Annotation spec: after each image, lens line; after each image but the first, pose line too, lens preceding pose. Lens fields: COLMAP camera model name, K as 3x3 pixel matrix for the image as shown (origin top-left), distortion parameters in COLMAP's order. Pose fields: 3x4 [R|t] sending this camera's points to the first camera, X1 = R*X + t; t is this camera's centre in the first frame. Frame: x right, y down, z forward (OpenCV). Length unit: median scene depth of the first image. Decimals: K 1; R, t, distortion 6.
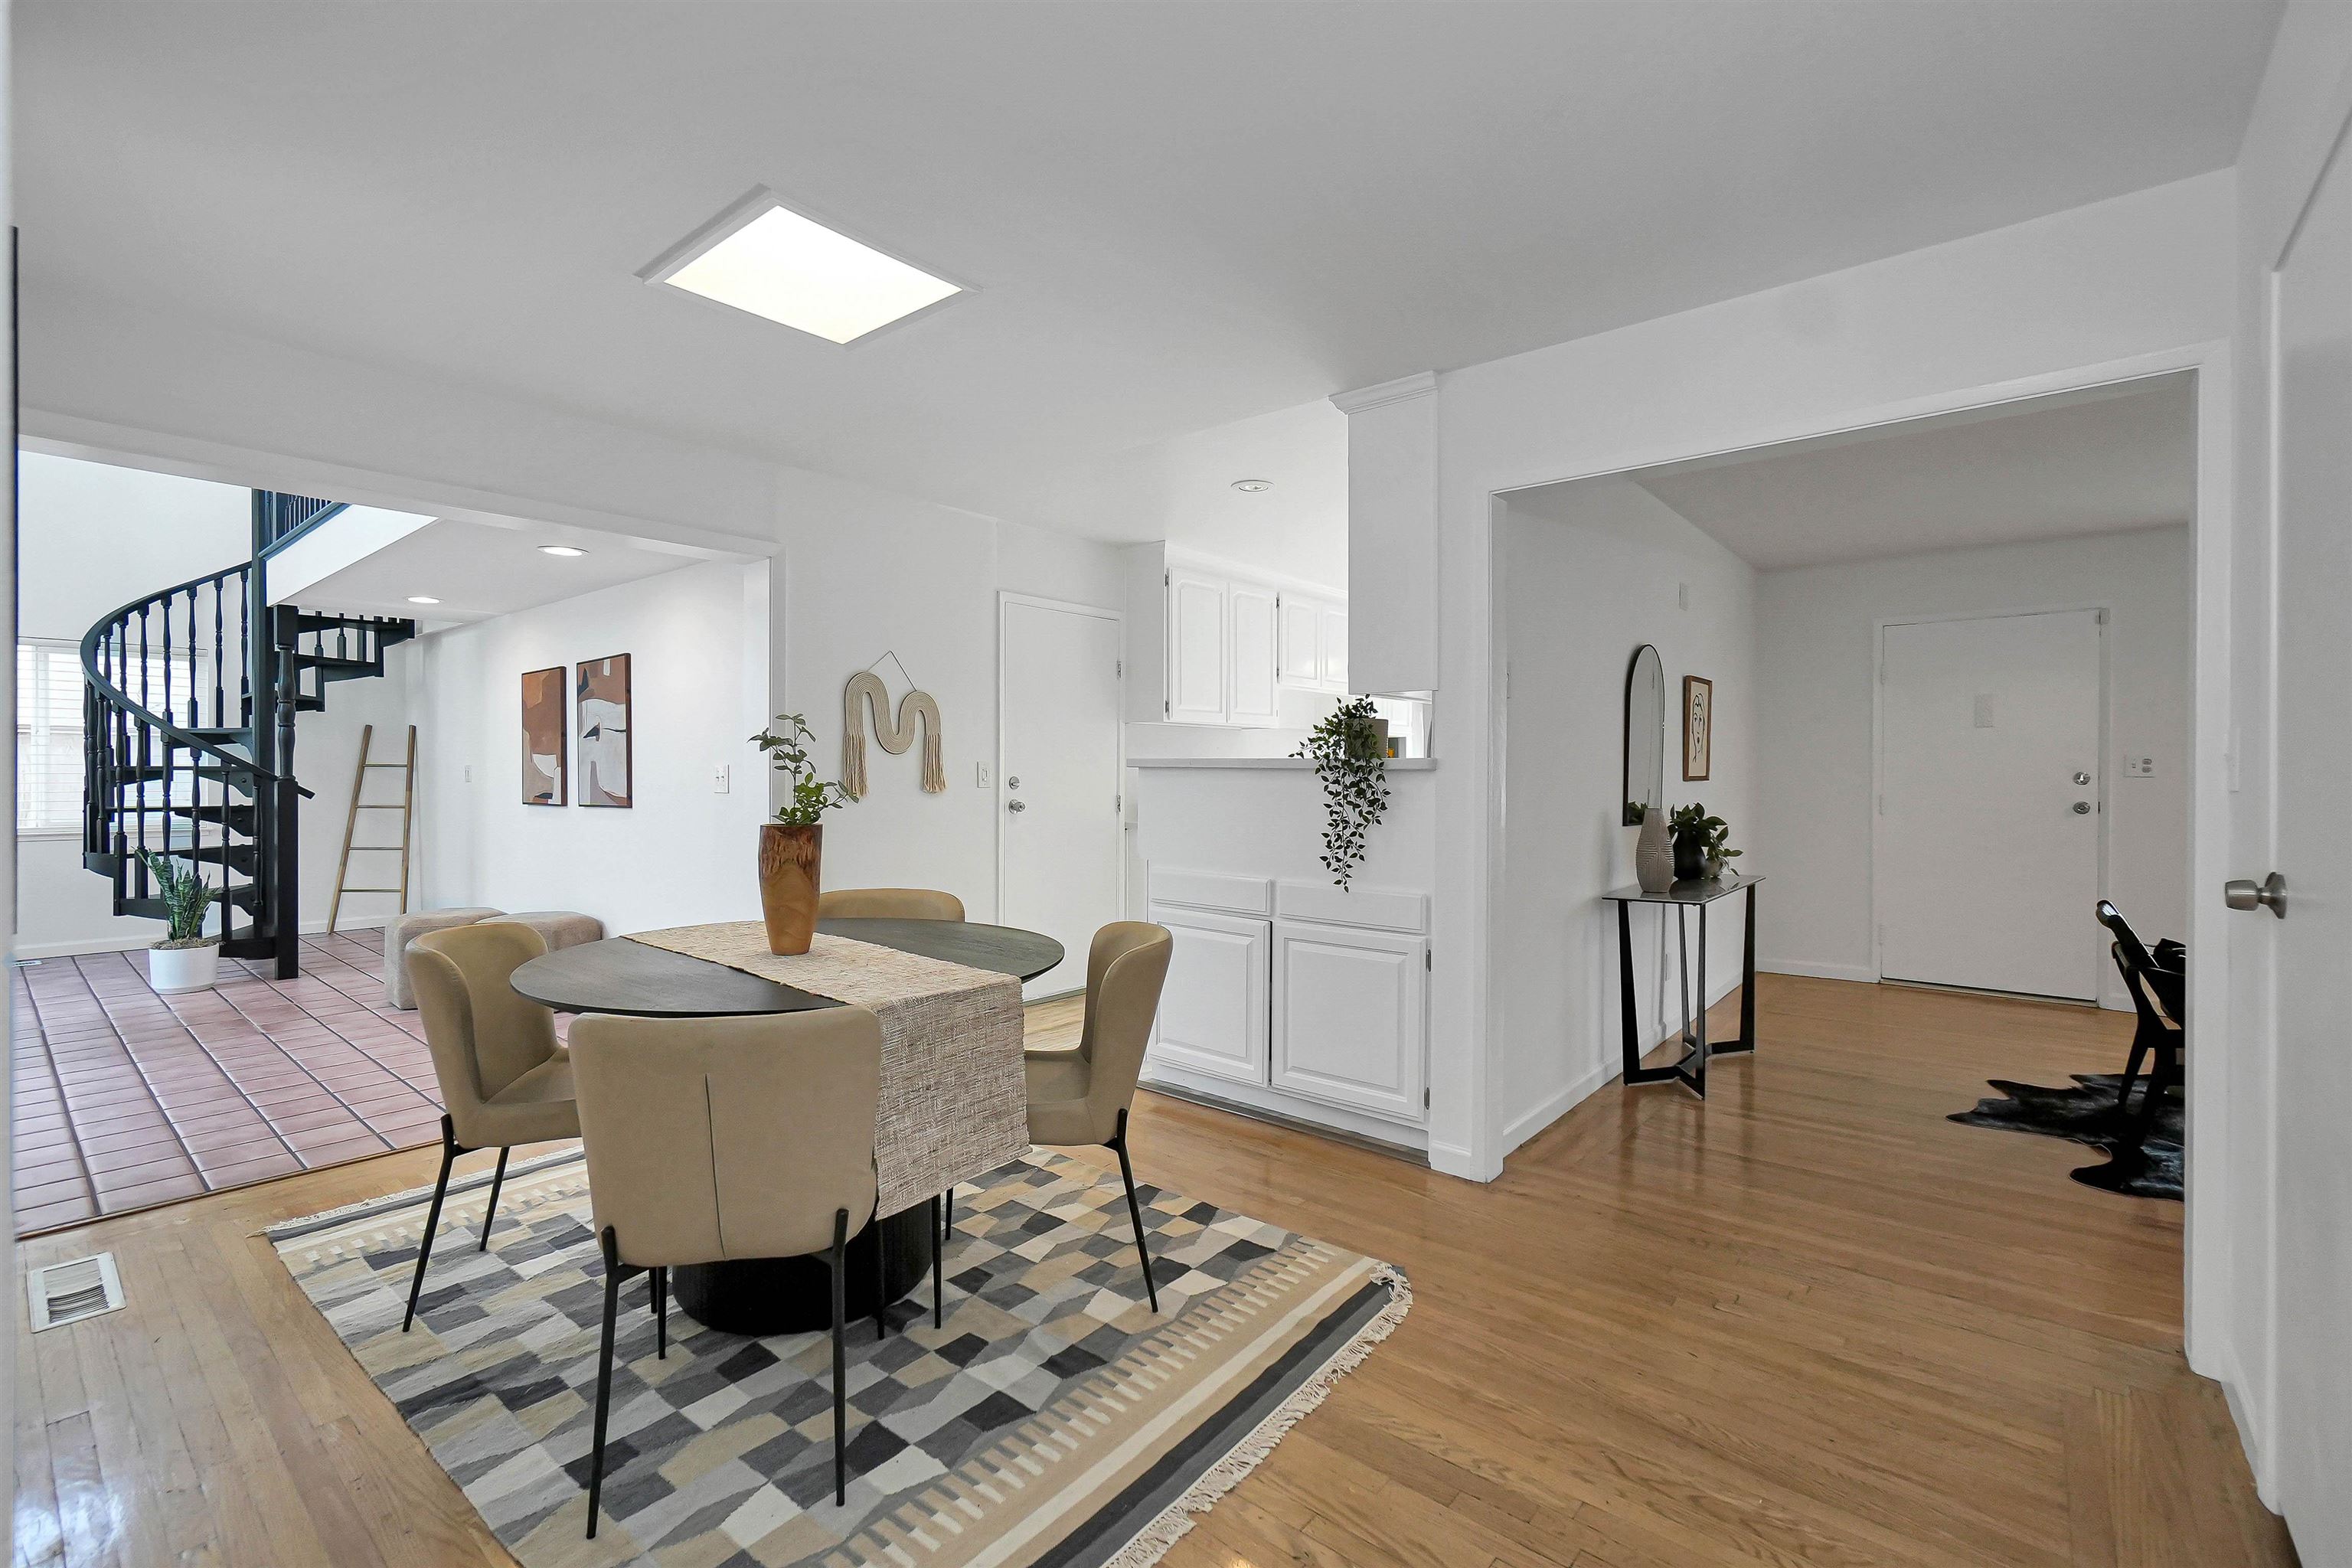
lens RADIAL K [[1028.7, 0, 1176.0], [0, 1028.7, 784.0], [0, 0, 1]] dist [-0.000495, 0.000004]
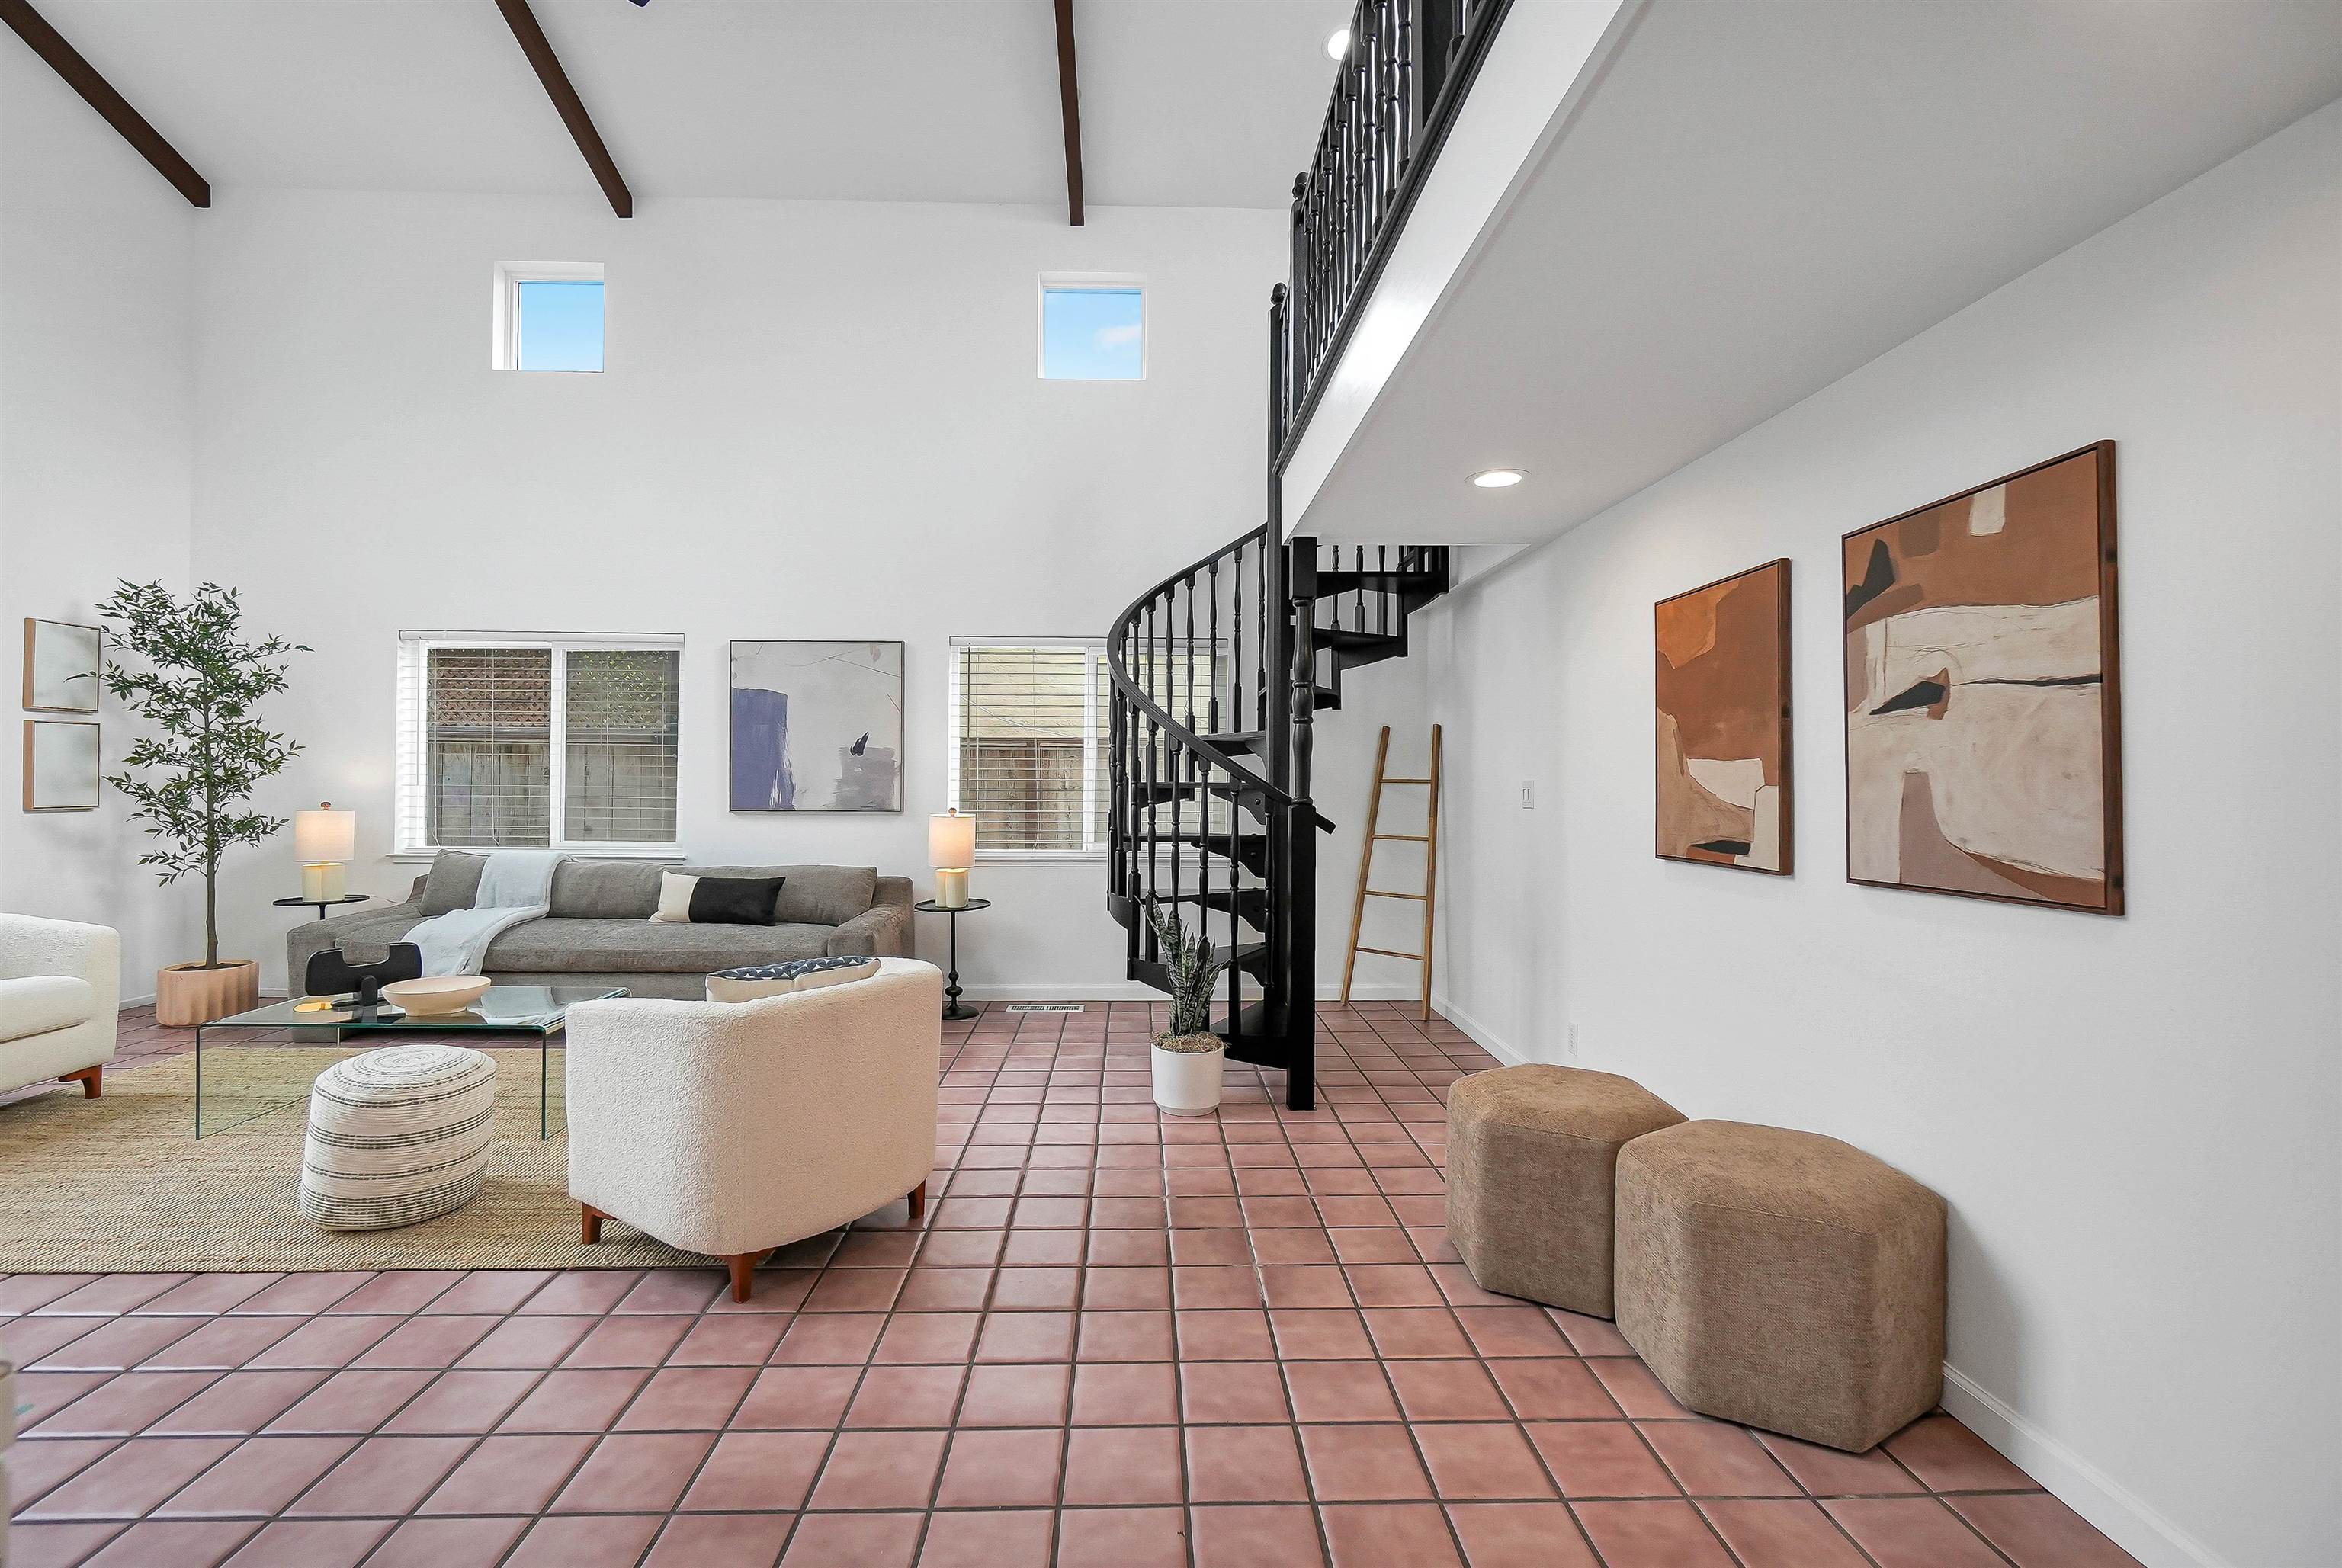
lens RADIAL K [[1040.5, 0, 1165.2], [0, 1040.5, 773.3], [0, 0, 1]] dist [-0.002215, -0.000525]
pose [[0.669138, -0.006518, -0.743110, -0.398295], [-0.009834, 0.999796, -0.017625, -0.010203], [0.743073, 0.019101, 0.668938, 0.454174]]
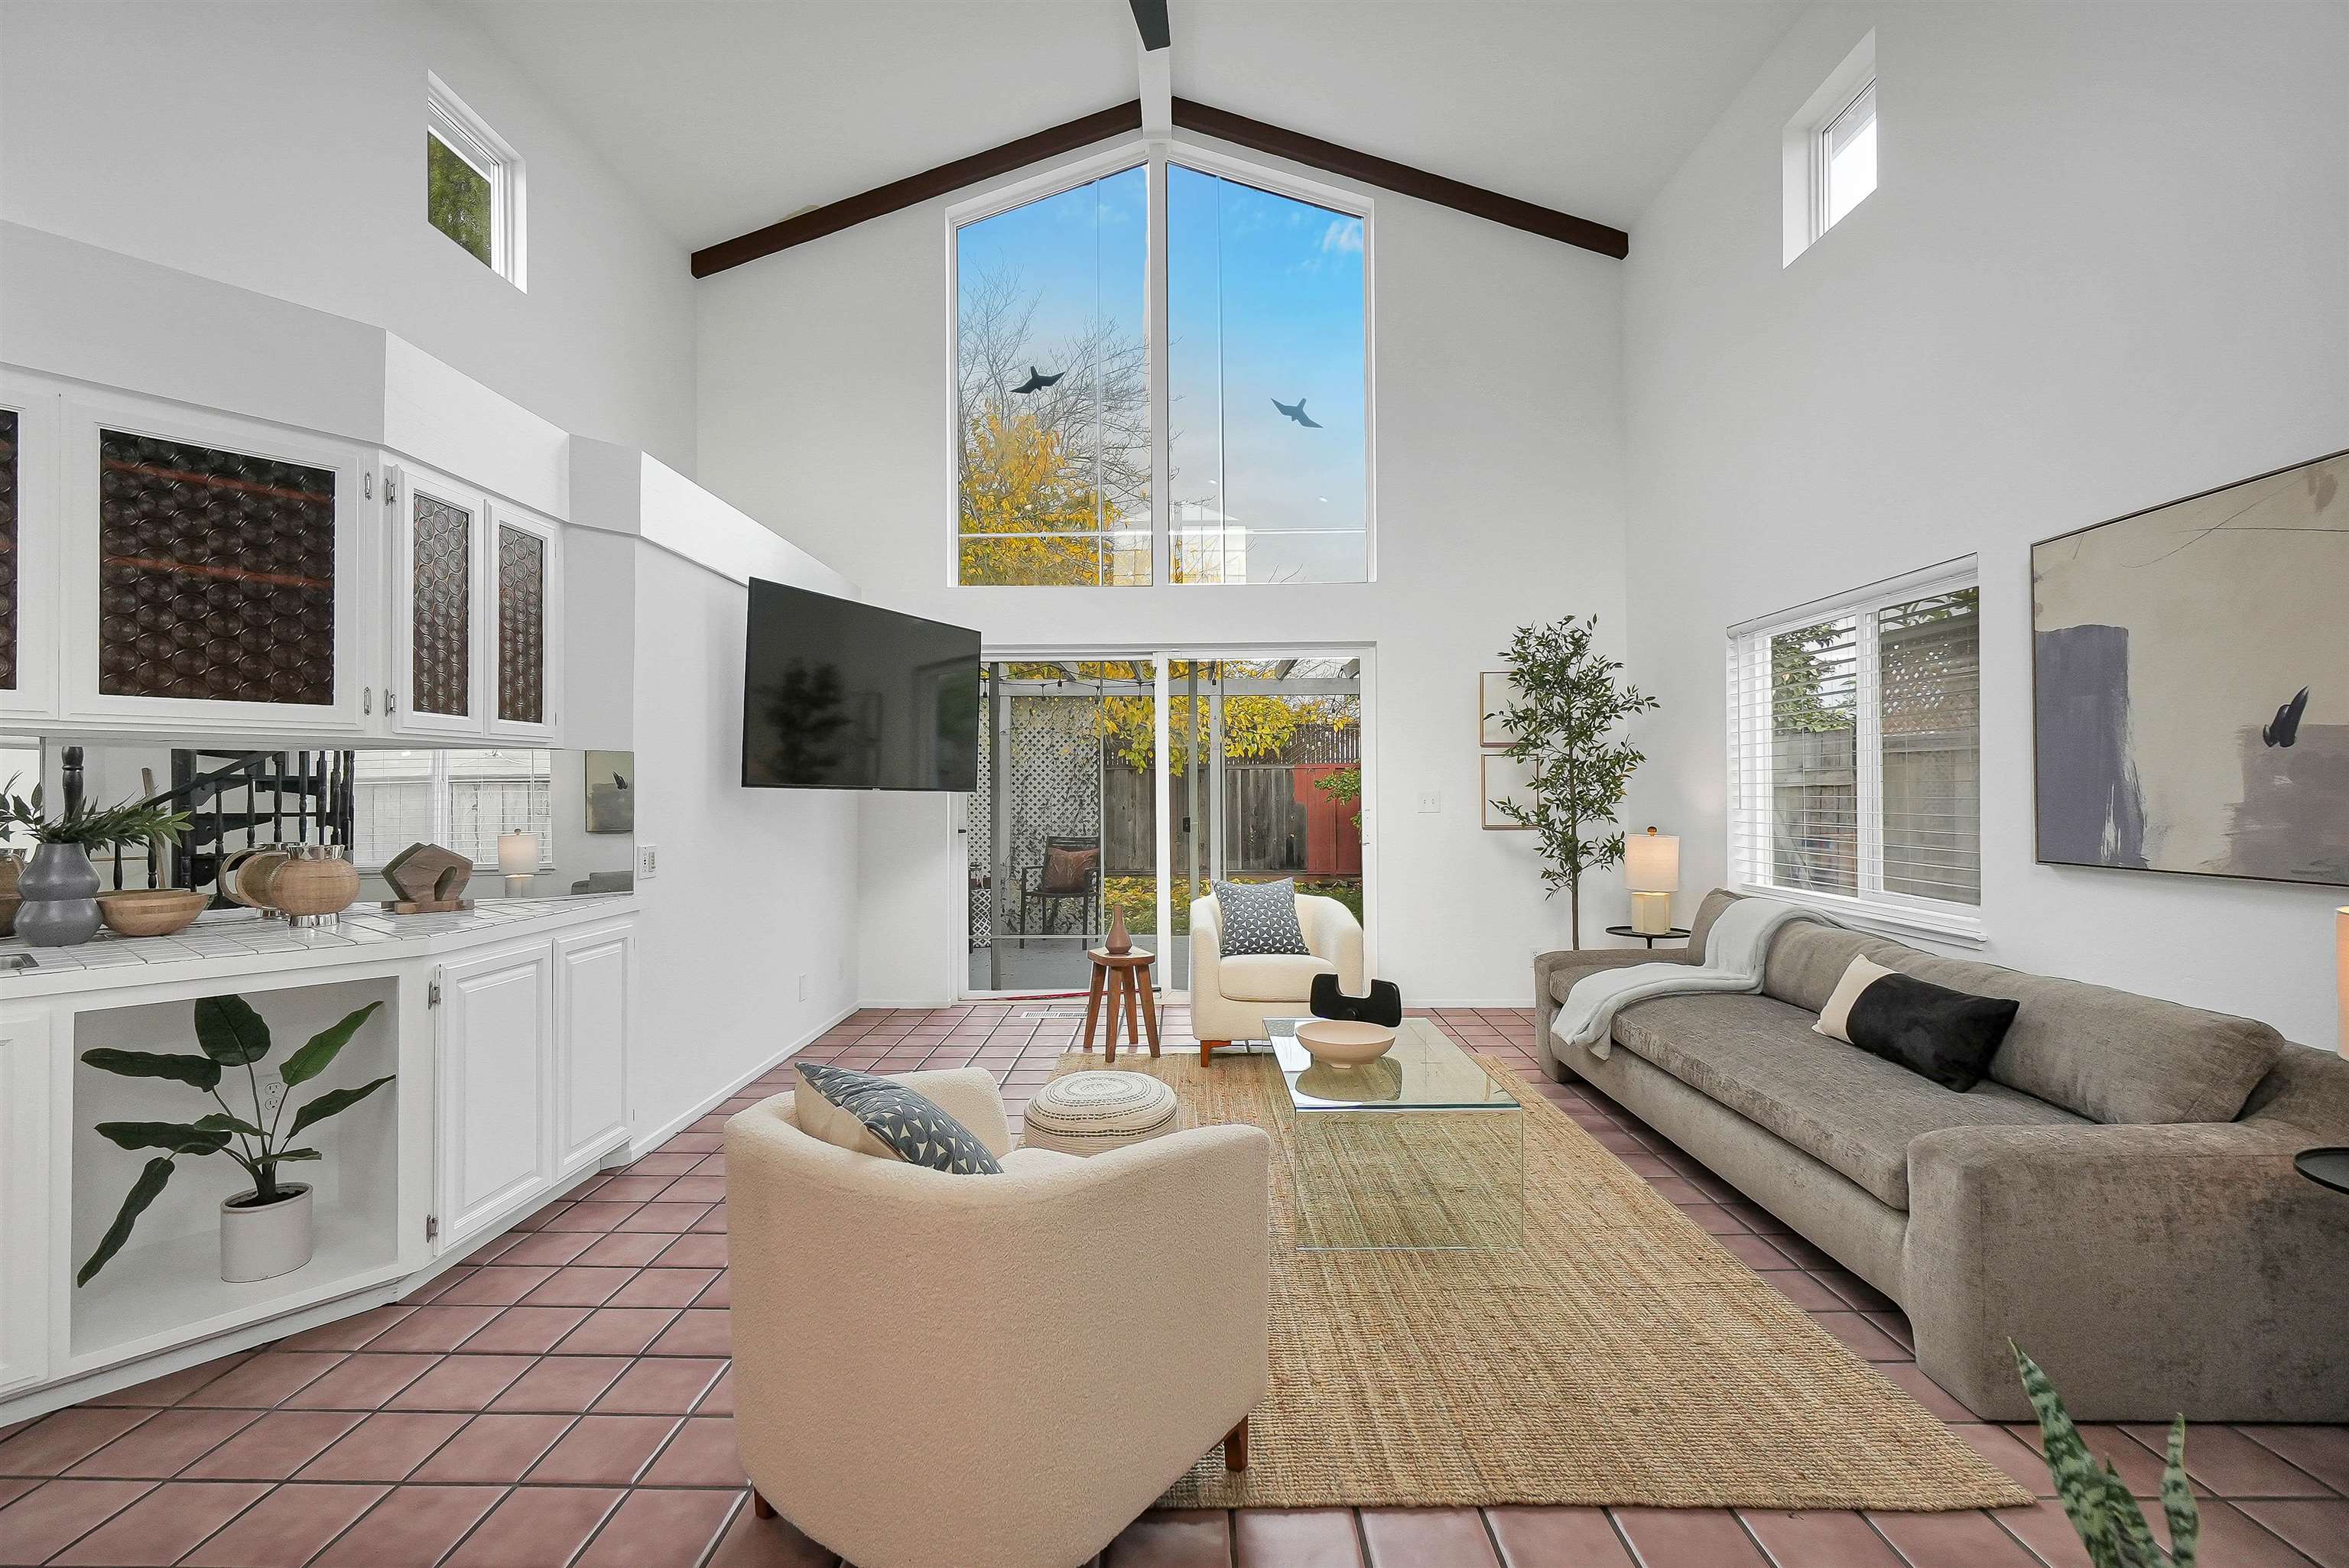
lens RADIAL K [[1056.3, 0, 1150.9], [0, 1056.3, 789.4], [0, 0, 1]] dist [0.000731, 0.000294]
pose [[-0.777165, -0.004132, -0.629283, -0.701039], [-0.004857, 0.999988, -0.000568, -0.021584], [0.629278, 0.002615, -0.777176, 0.913215]]
